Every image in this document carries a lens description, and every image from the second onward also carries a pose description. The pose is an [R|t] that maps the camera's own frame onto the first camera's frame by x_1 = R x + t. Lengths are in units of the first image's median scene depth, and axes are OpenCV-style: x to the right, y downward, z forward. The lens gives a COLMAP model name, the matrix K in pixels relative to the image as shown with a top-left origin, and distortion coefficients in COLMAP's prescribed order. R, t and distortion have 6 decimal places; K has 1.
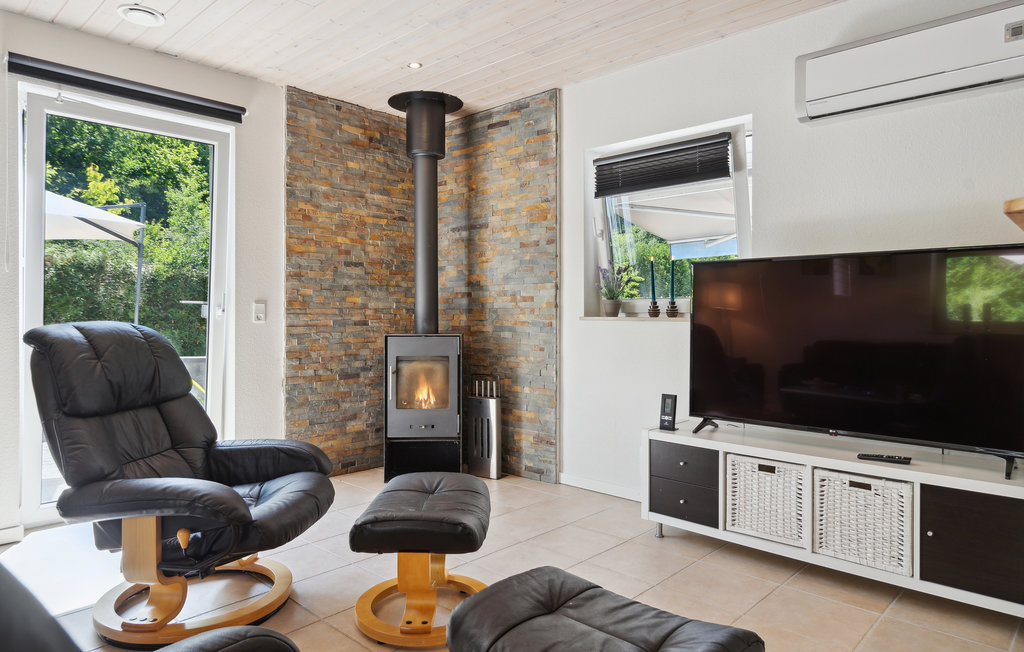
lens RADIAL K [[641.9, 0, 510.2], [0, 641.9, 314.2], [0, 0, 1]] dist [0.005919, 0.001183]
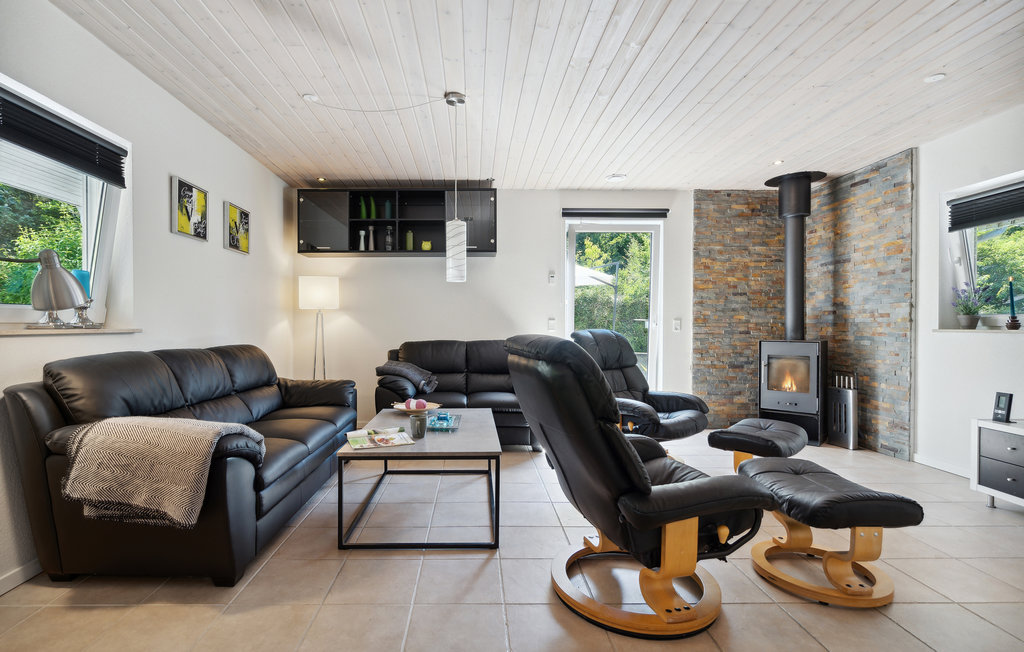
lens RADIAL K [[481.8, 0, 480.1], [0, 481.8, 326.6], [0, 0, 1]] dist [0.000736, 0.000220]
pose [[0.697988, 0.003038, -0.716103, 0.154025], [-0.003991, 0.999992, 0.000352, 0.002000], [0.716098, 0.002612, 0.697994, -0.258266]]
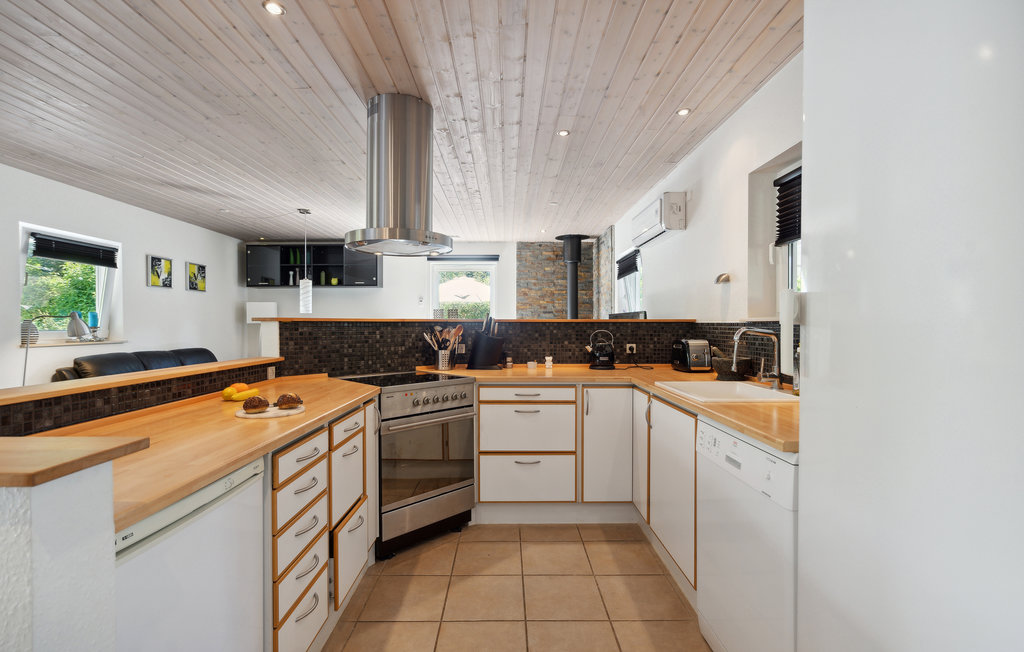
lens RADIAL K [[472.7, 0, 512.0], [0, 472.7, 326.0], [0, 0, 1]] dist [0.000370, 0.000200]
pose [[0.694335, -0.000451, -0.719652, 0.901990], [-0.000048, 1.000000, -0.000672, -0.029406], [0.719652, 0.000501, 0.694335, -0.262542]]
